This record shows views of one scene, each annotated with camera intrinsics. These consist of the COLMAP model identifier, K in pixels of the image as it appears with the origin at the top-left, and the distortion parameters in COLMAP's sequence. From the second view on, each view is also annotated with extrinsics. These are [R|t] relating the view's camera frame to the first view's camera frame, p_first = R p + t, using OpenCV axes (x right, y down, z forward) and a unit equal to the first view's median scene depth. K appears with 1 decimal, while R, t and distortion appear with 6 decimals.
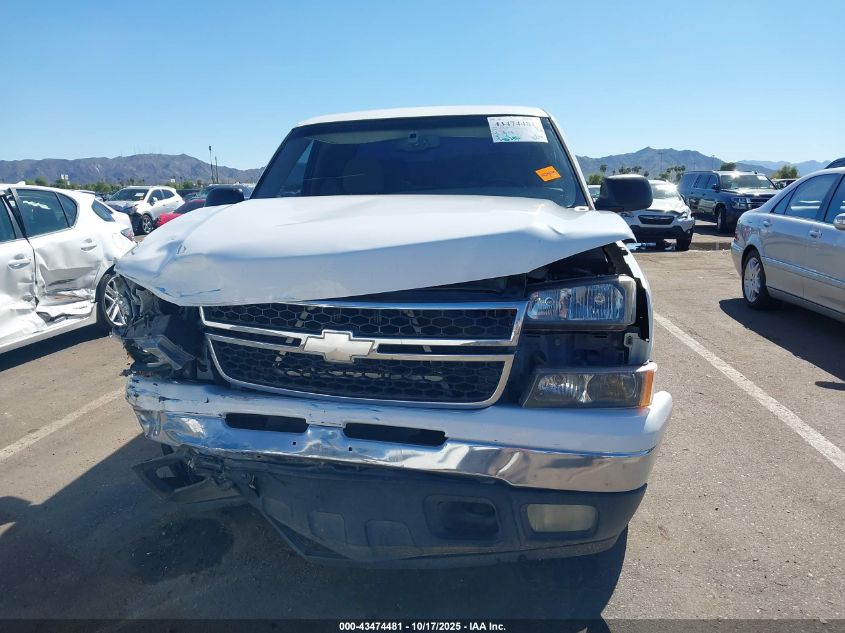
lens RADIAL K [[674.0, 0, 422.5], [0, 674.0, 316.5], [0, 0, 1]] dist [0.010849, 0.004702]
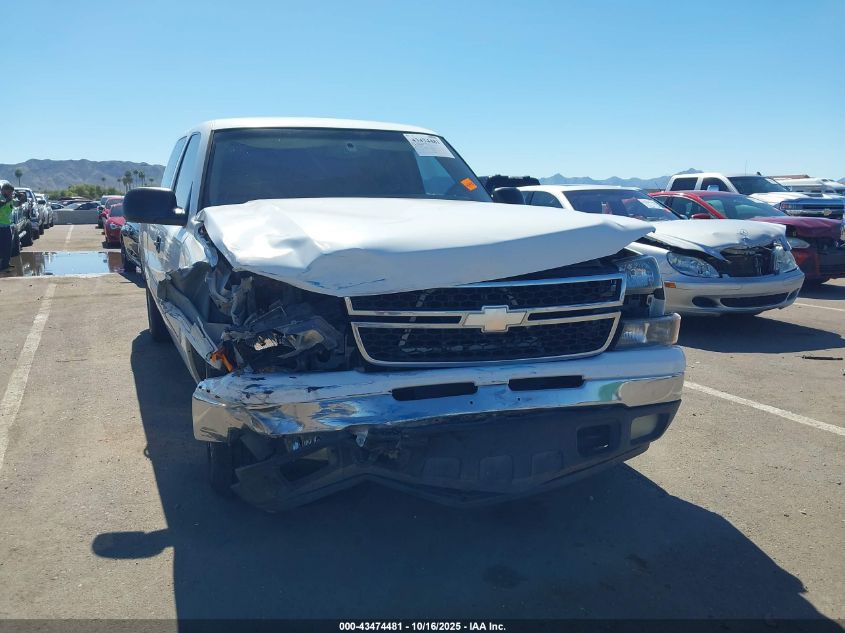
lens RADIAL K [[674.0, 0, 422.5], [0, 674.0, 316.5], [0, 0, 1]] dist [0.010849, 0.004702]
pose [[0.855959, -0.076145, 0.511406, -0.862811], [0.084771, 0.996379, 0.006469, 0.020832], [-0.510047, 0.037816, 0.859315, 0.015214]]
